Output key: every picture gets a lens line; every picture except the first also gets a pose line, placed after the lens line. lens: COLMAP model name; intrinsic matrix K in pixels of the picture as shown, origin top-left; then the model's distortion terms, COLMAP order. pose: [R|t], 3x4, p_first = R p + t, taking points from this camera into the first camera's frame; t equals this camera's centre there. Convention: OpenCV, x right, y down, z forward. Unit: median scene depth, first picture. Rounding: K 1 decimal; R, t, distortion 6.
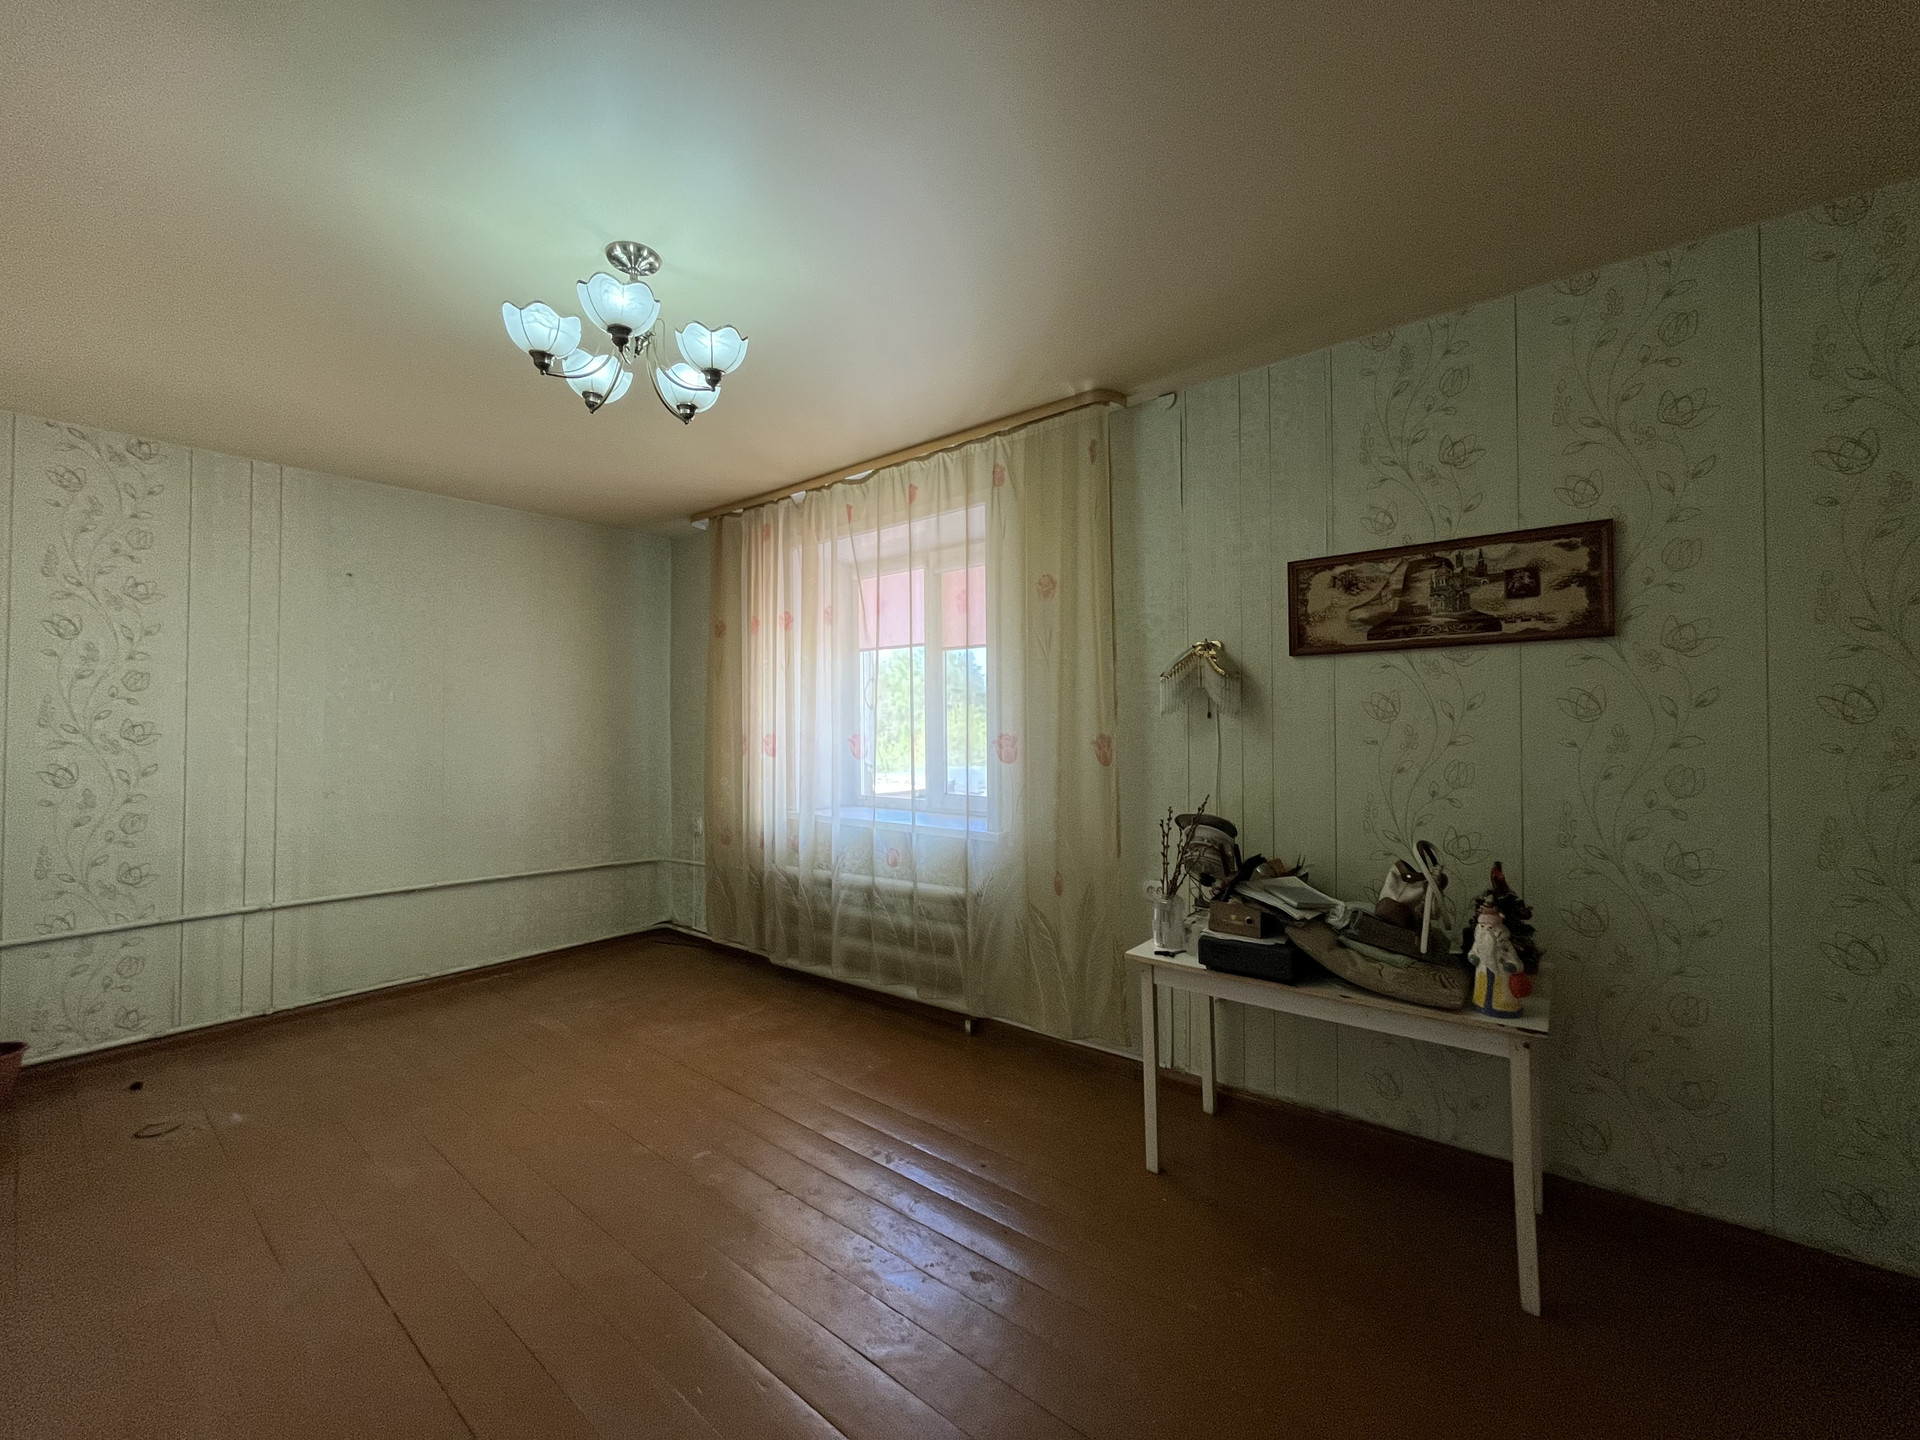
lens RADIAL K [[778.4, 0, 955.5], [0, 778.4, 719.3], [0, 0, 1]] dist [-0.005325, -0.000620]
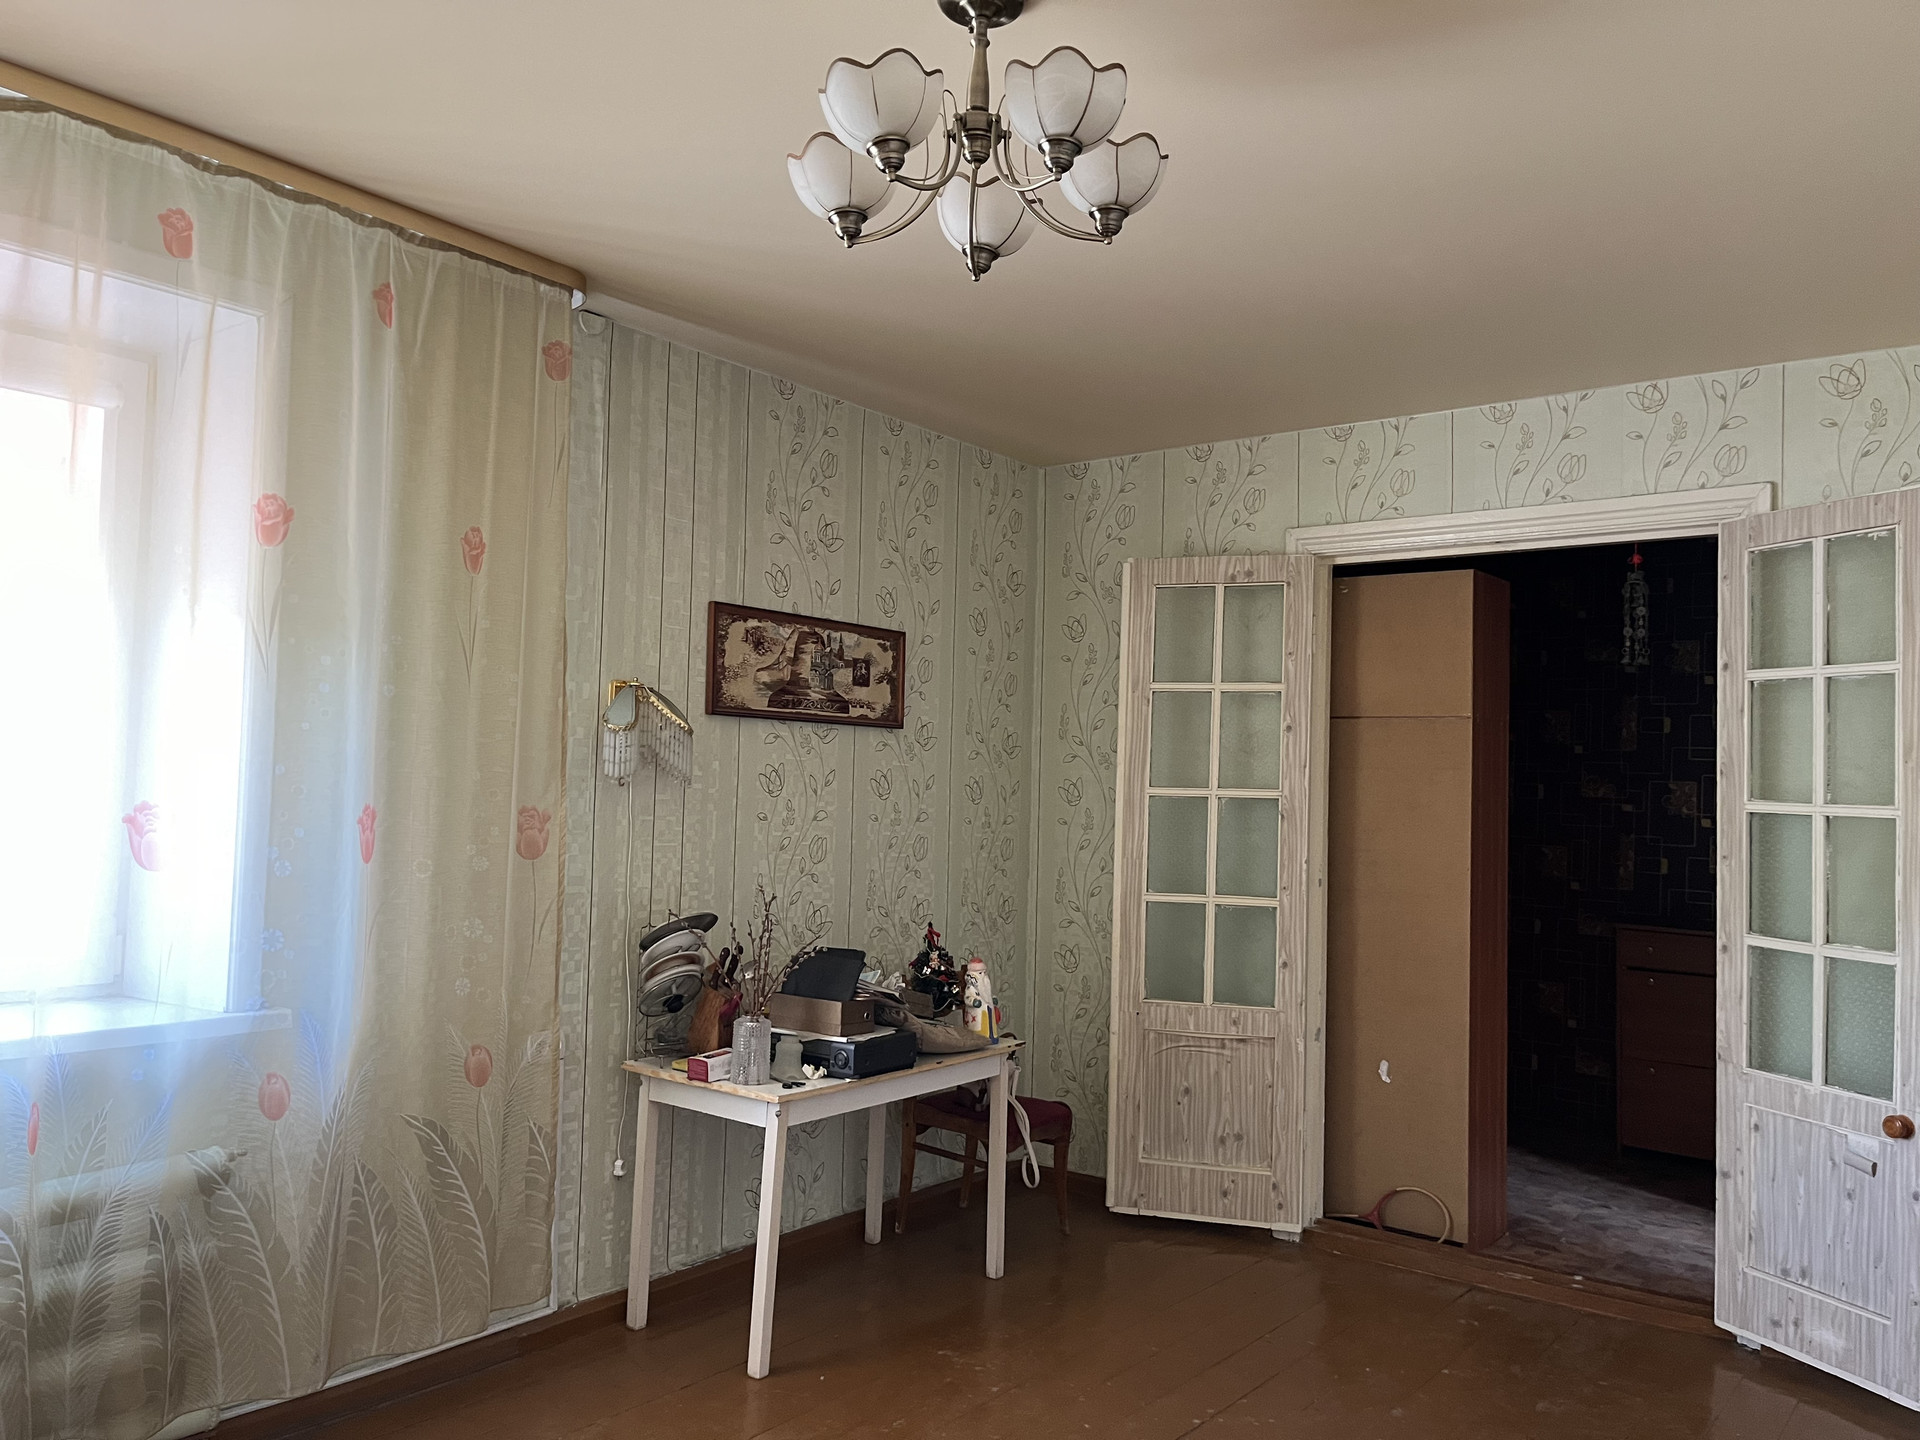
lens RADIAL K [[1460.3, 0, 952.2], [0, 1460.3, 719.4], [0, 0, 1]] dist [0.059839, -0.080452]
pose [[-0.032971, 0.057130, 0.997822, -1.135943], [-0.036057, 0.997647, -0.058312, 0.005492], [-0.998806, -0.037901, -0.030833, 0.794066]]
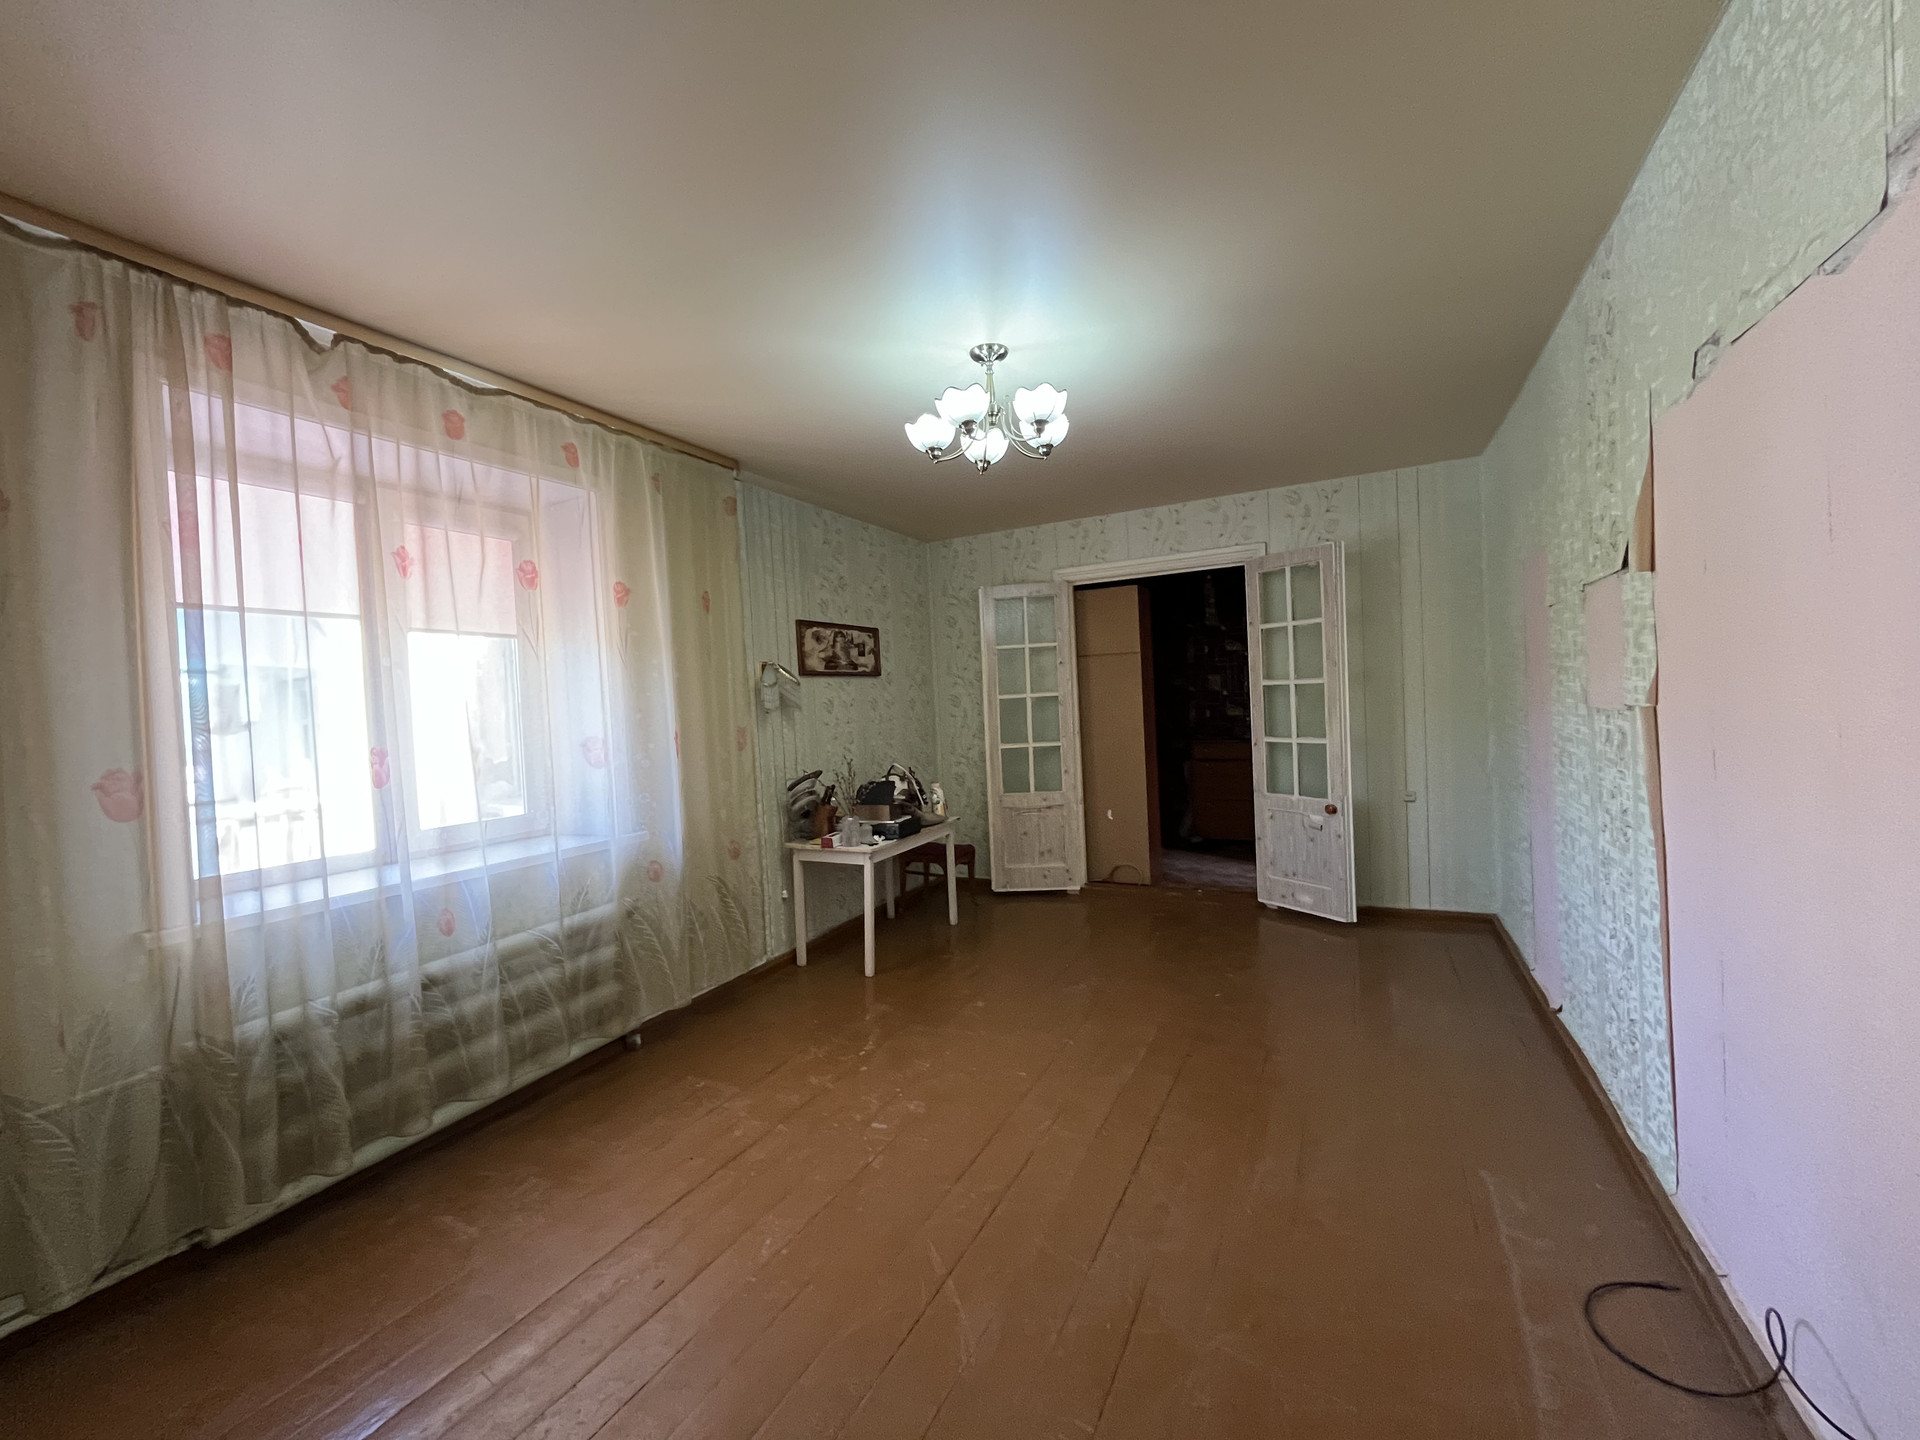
lens RADIAL K [[778.4, 0, 958.1], [0, 778.4, 720.7], [0, 0, 1]] dist [-0.005325, -0.000620]
pose [[-0.222357, -0.003918, 0.974957, -1.300891], [0.044232, 0.998922, 0.014103, 0.008618], [-0.973961, 0.046260, -0.221944, 1.053100]]
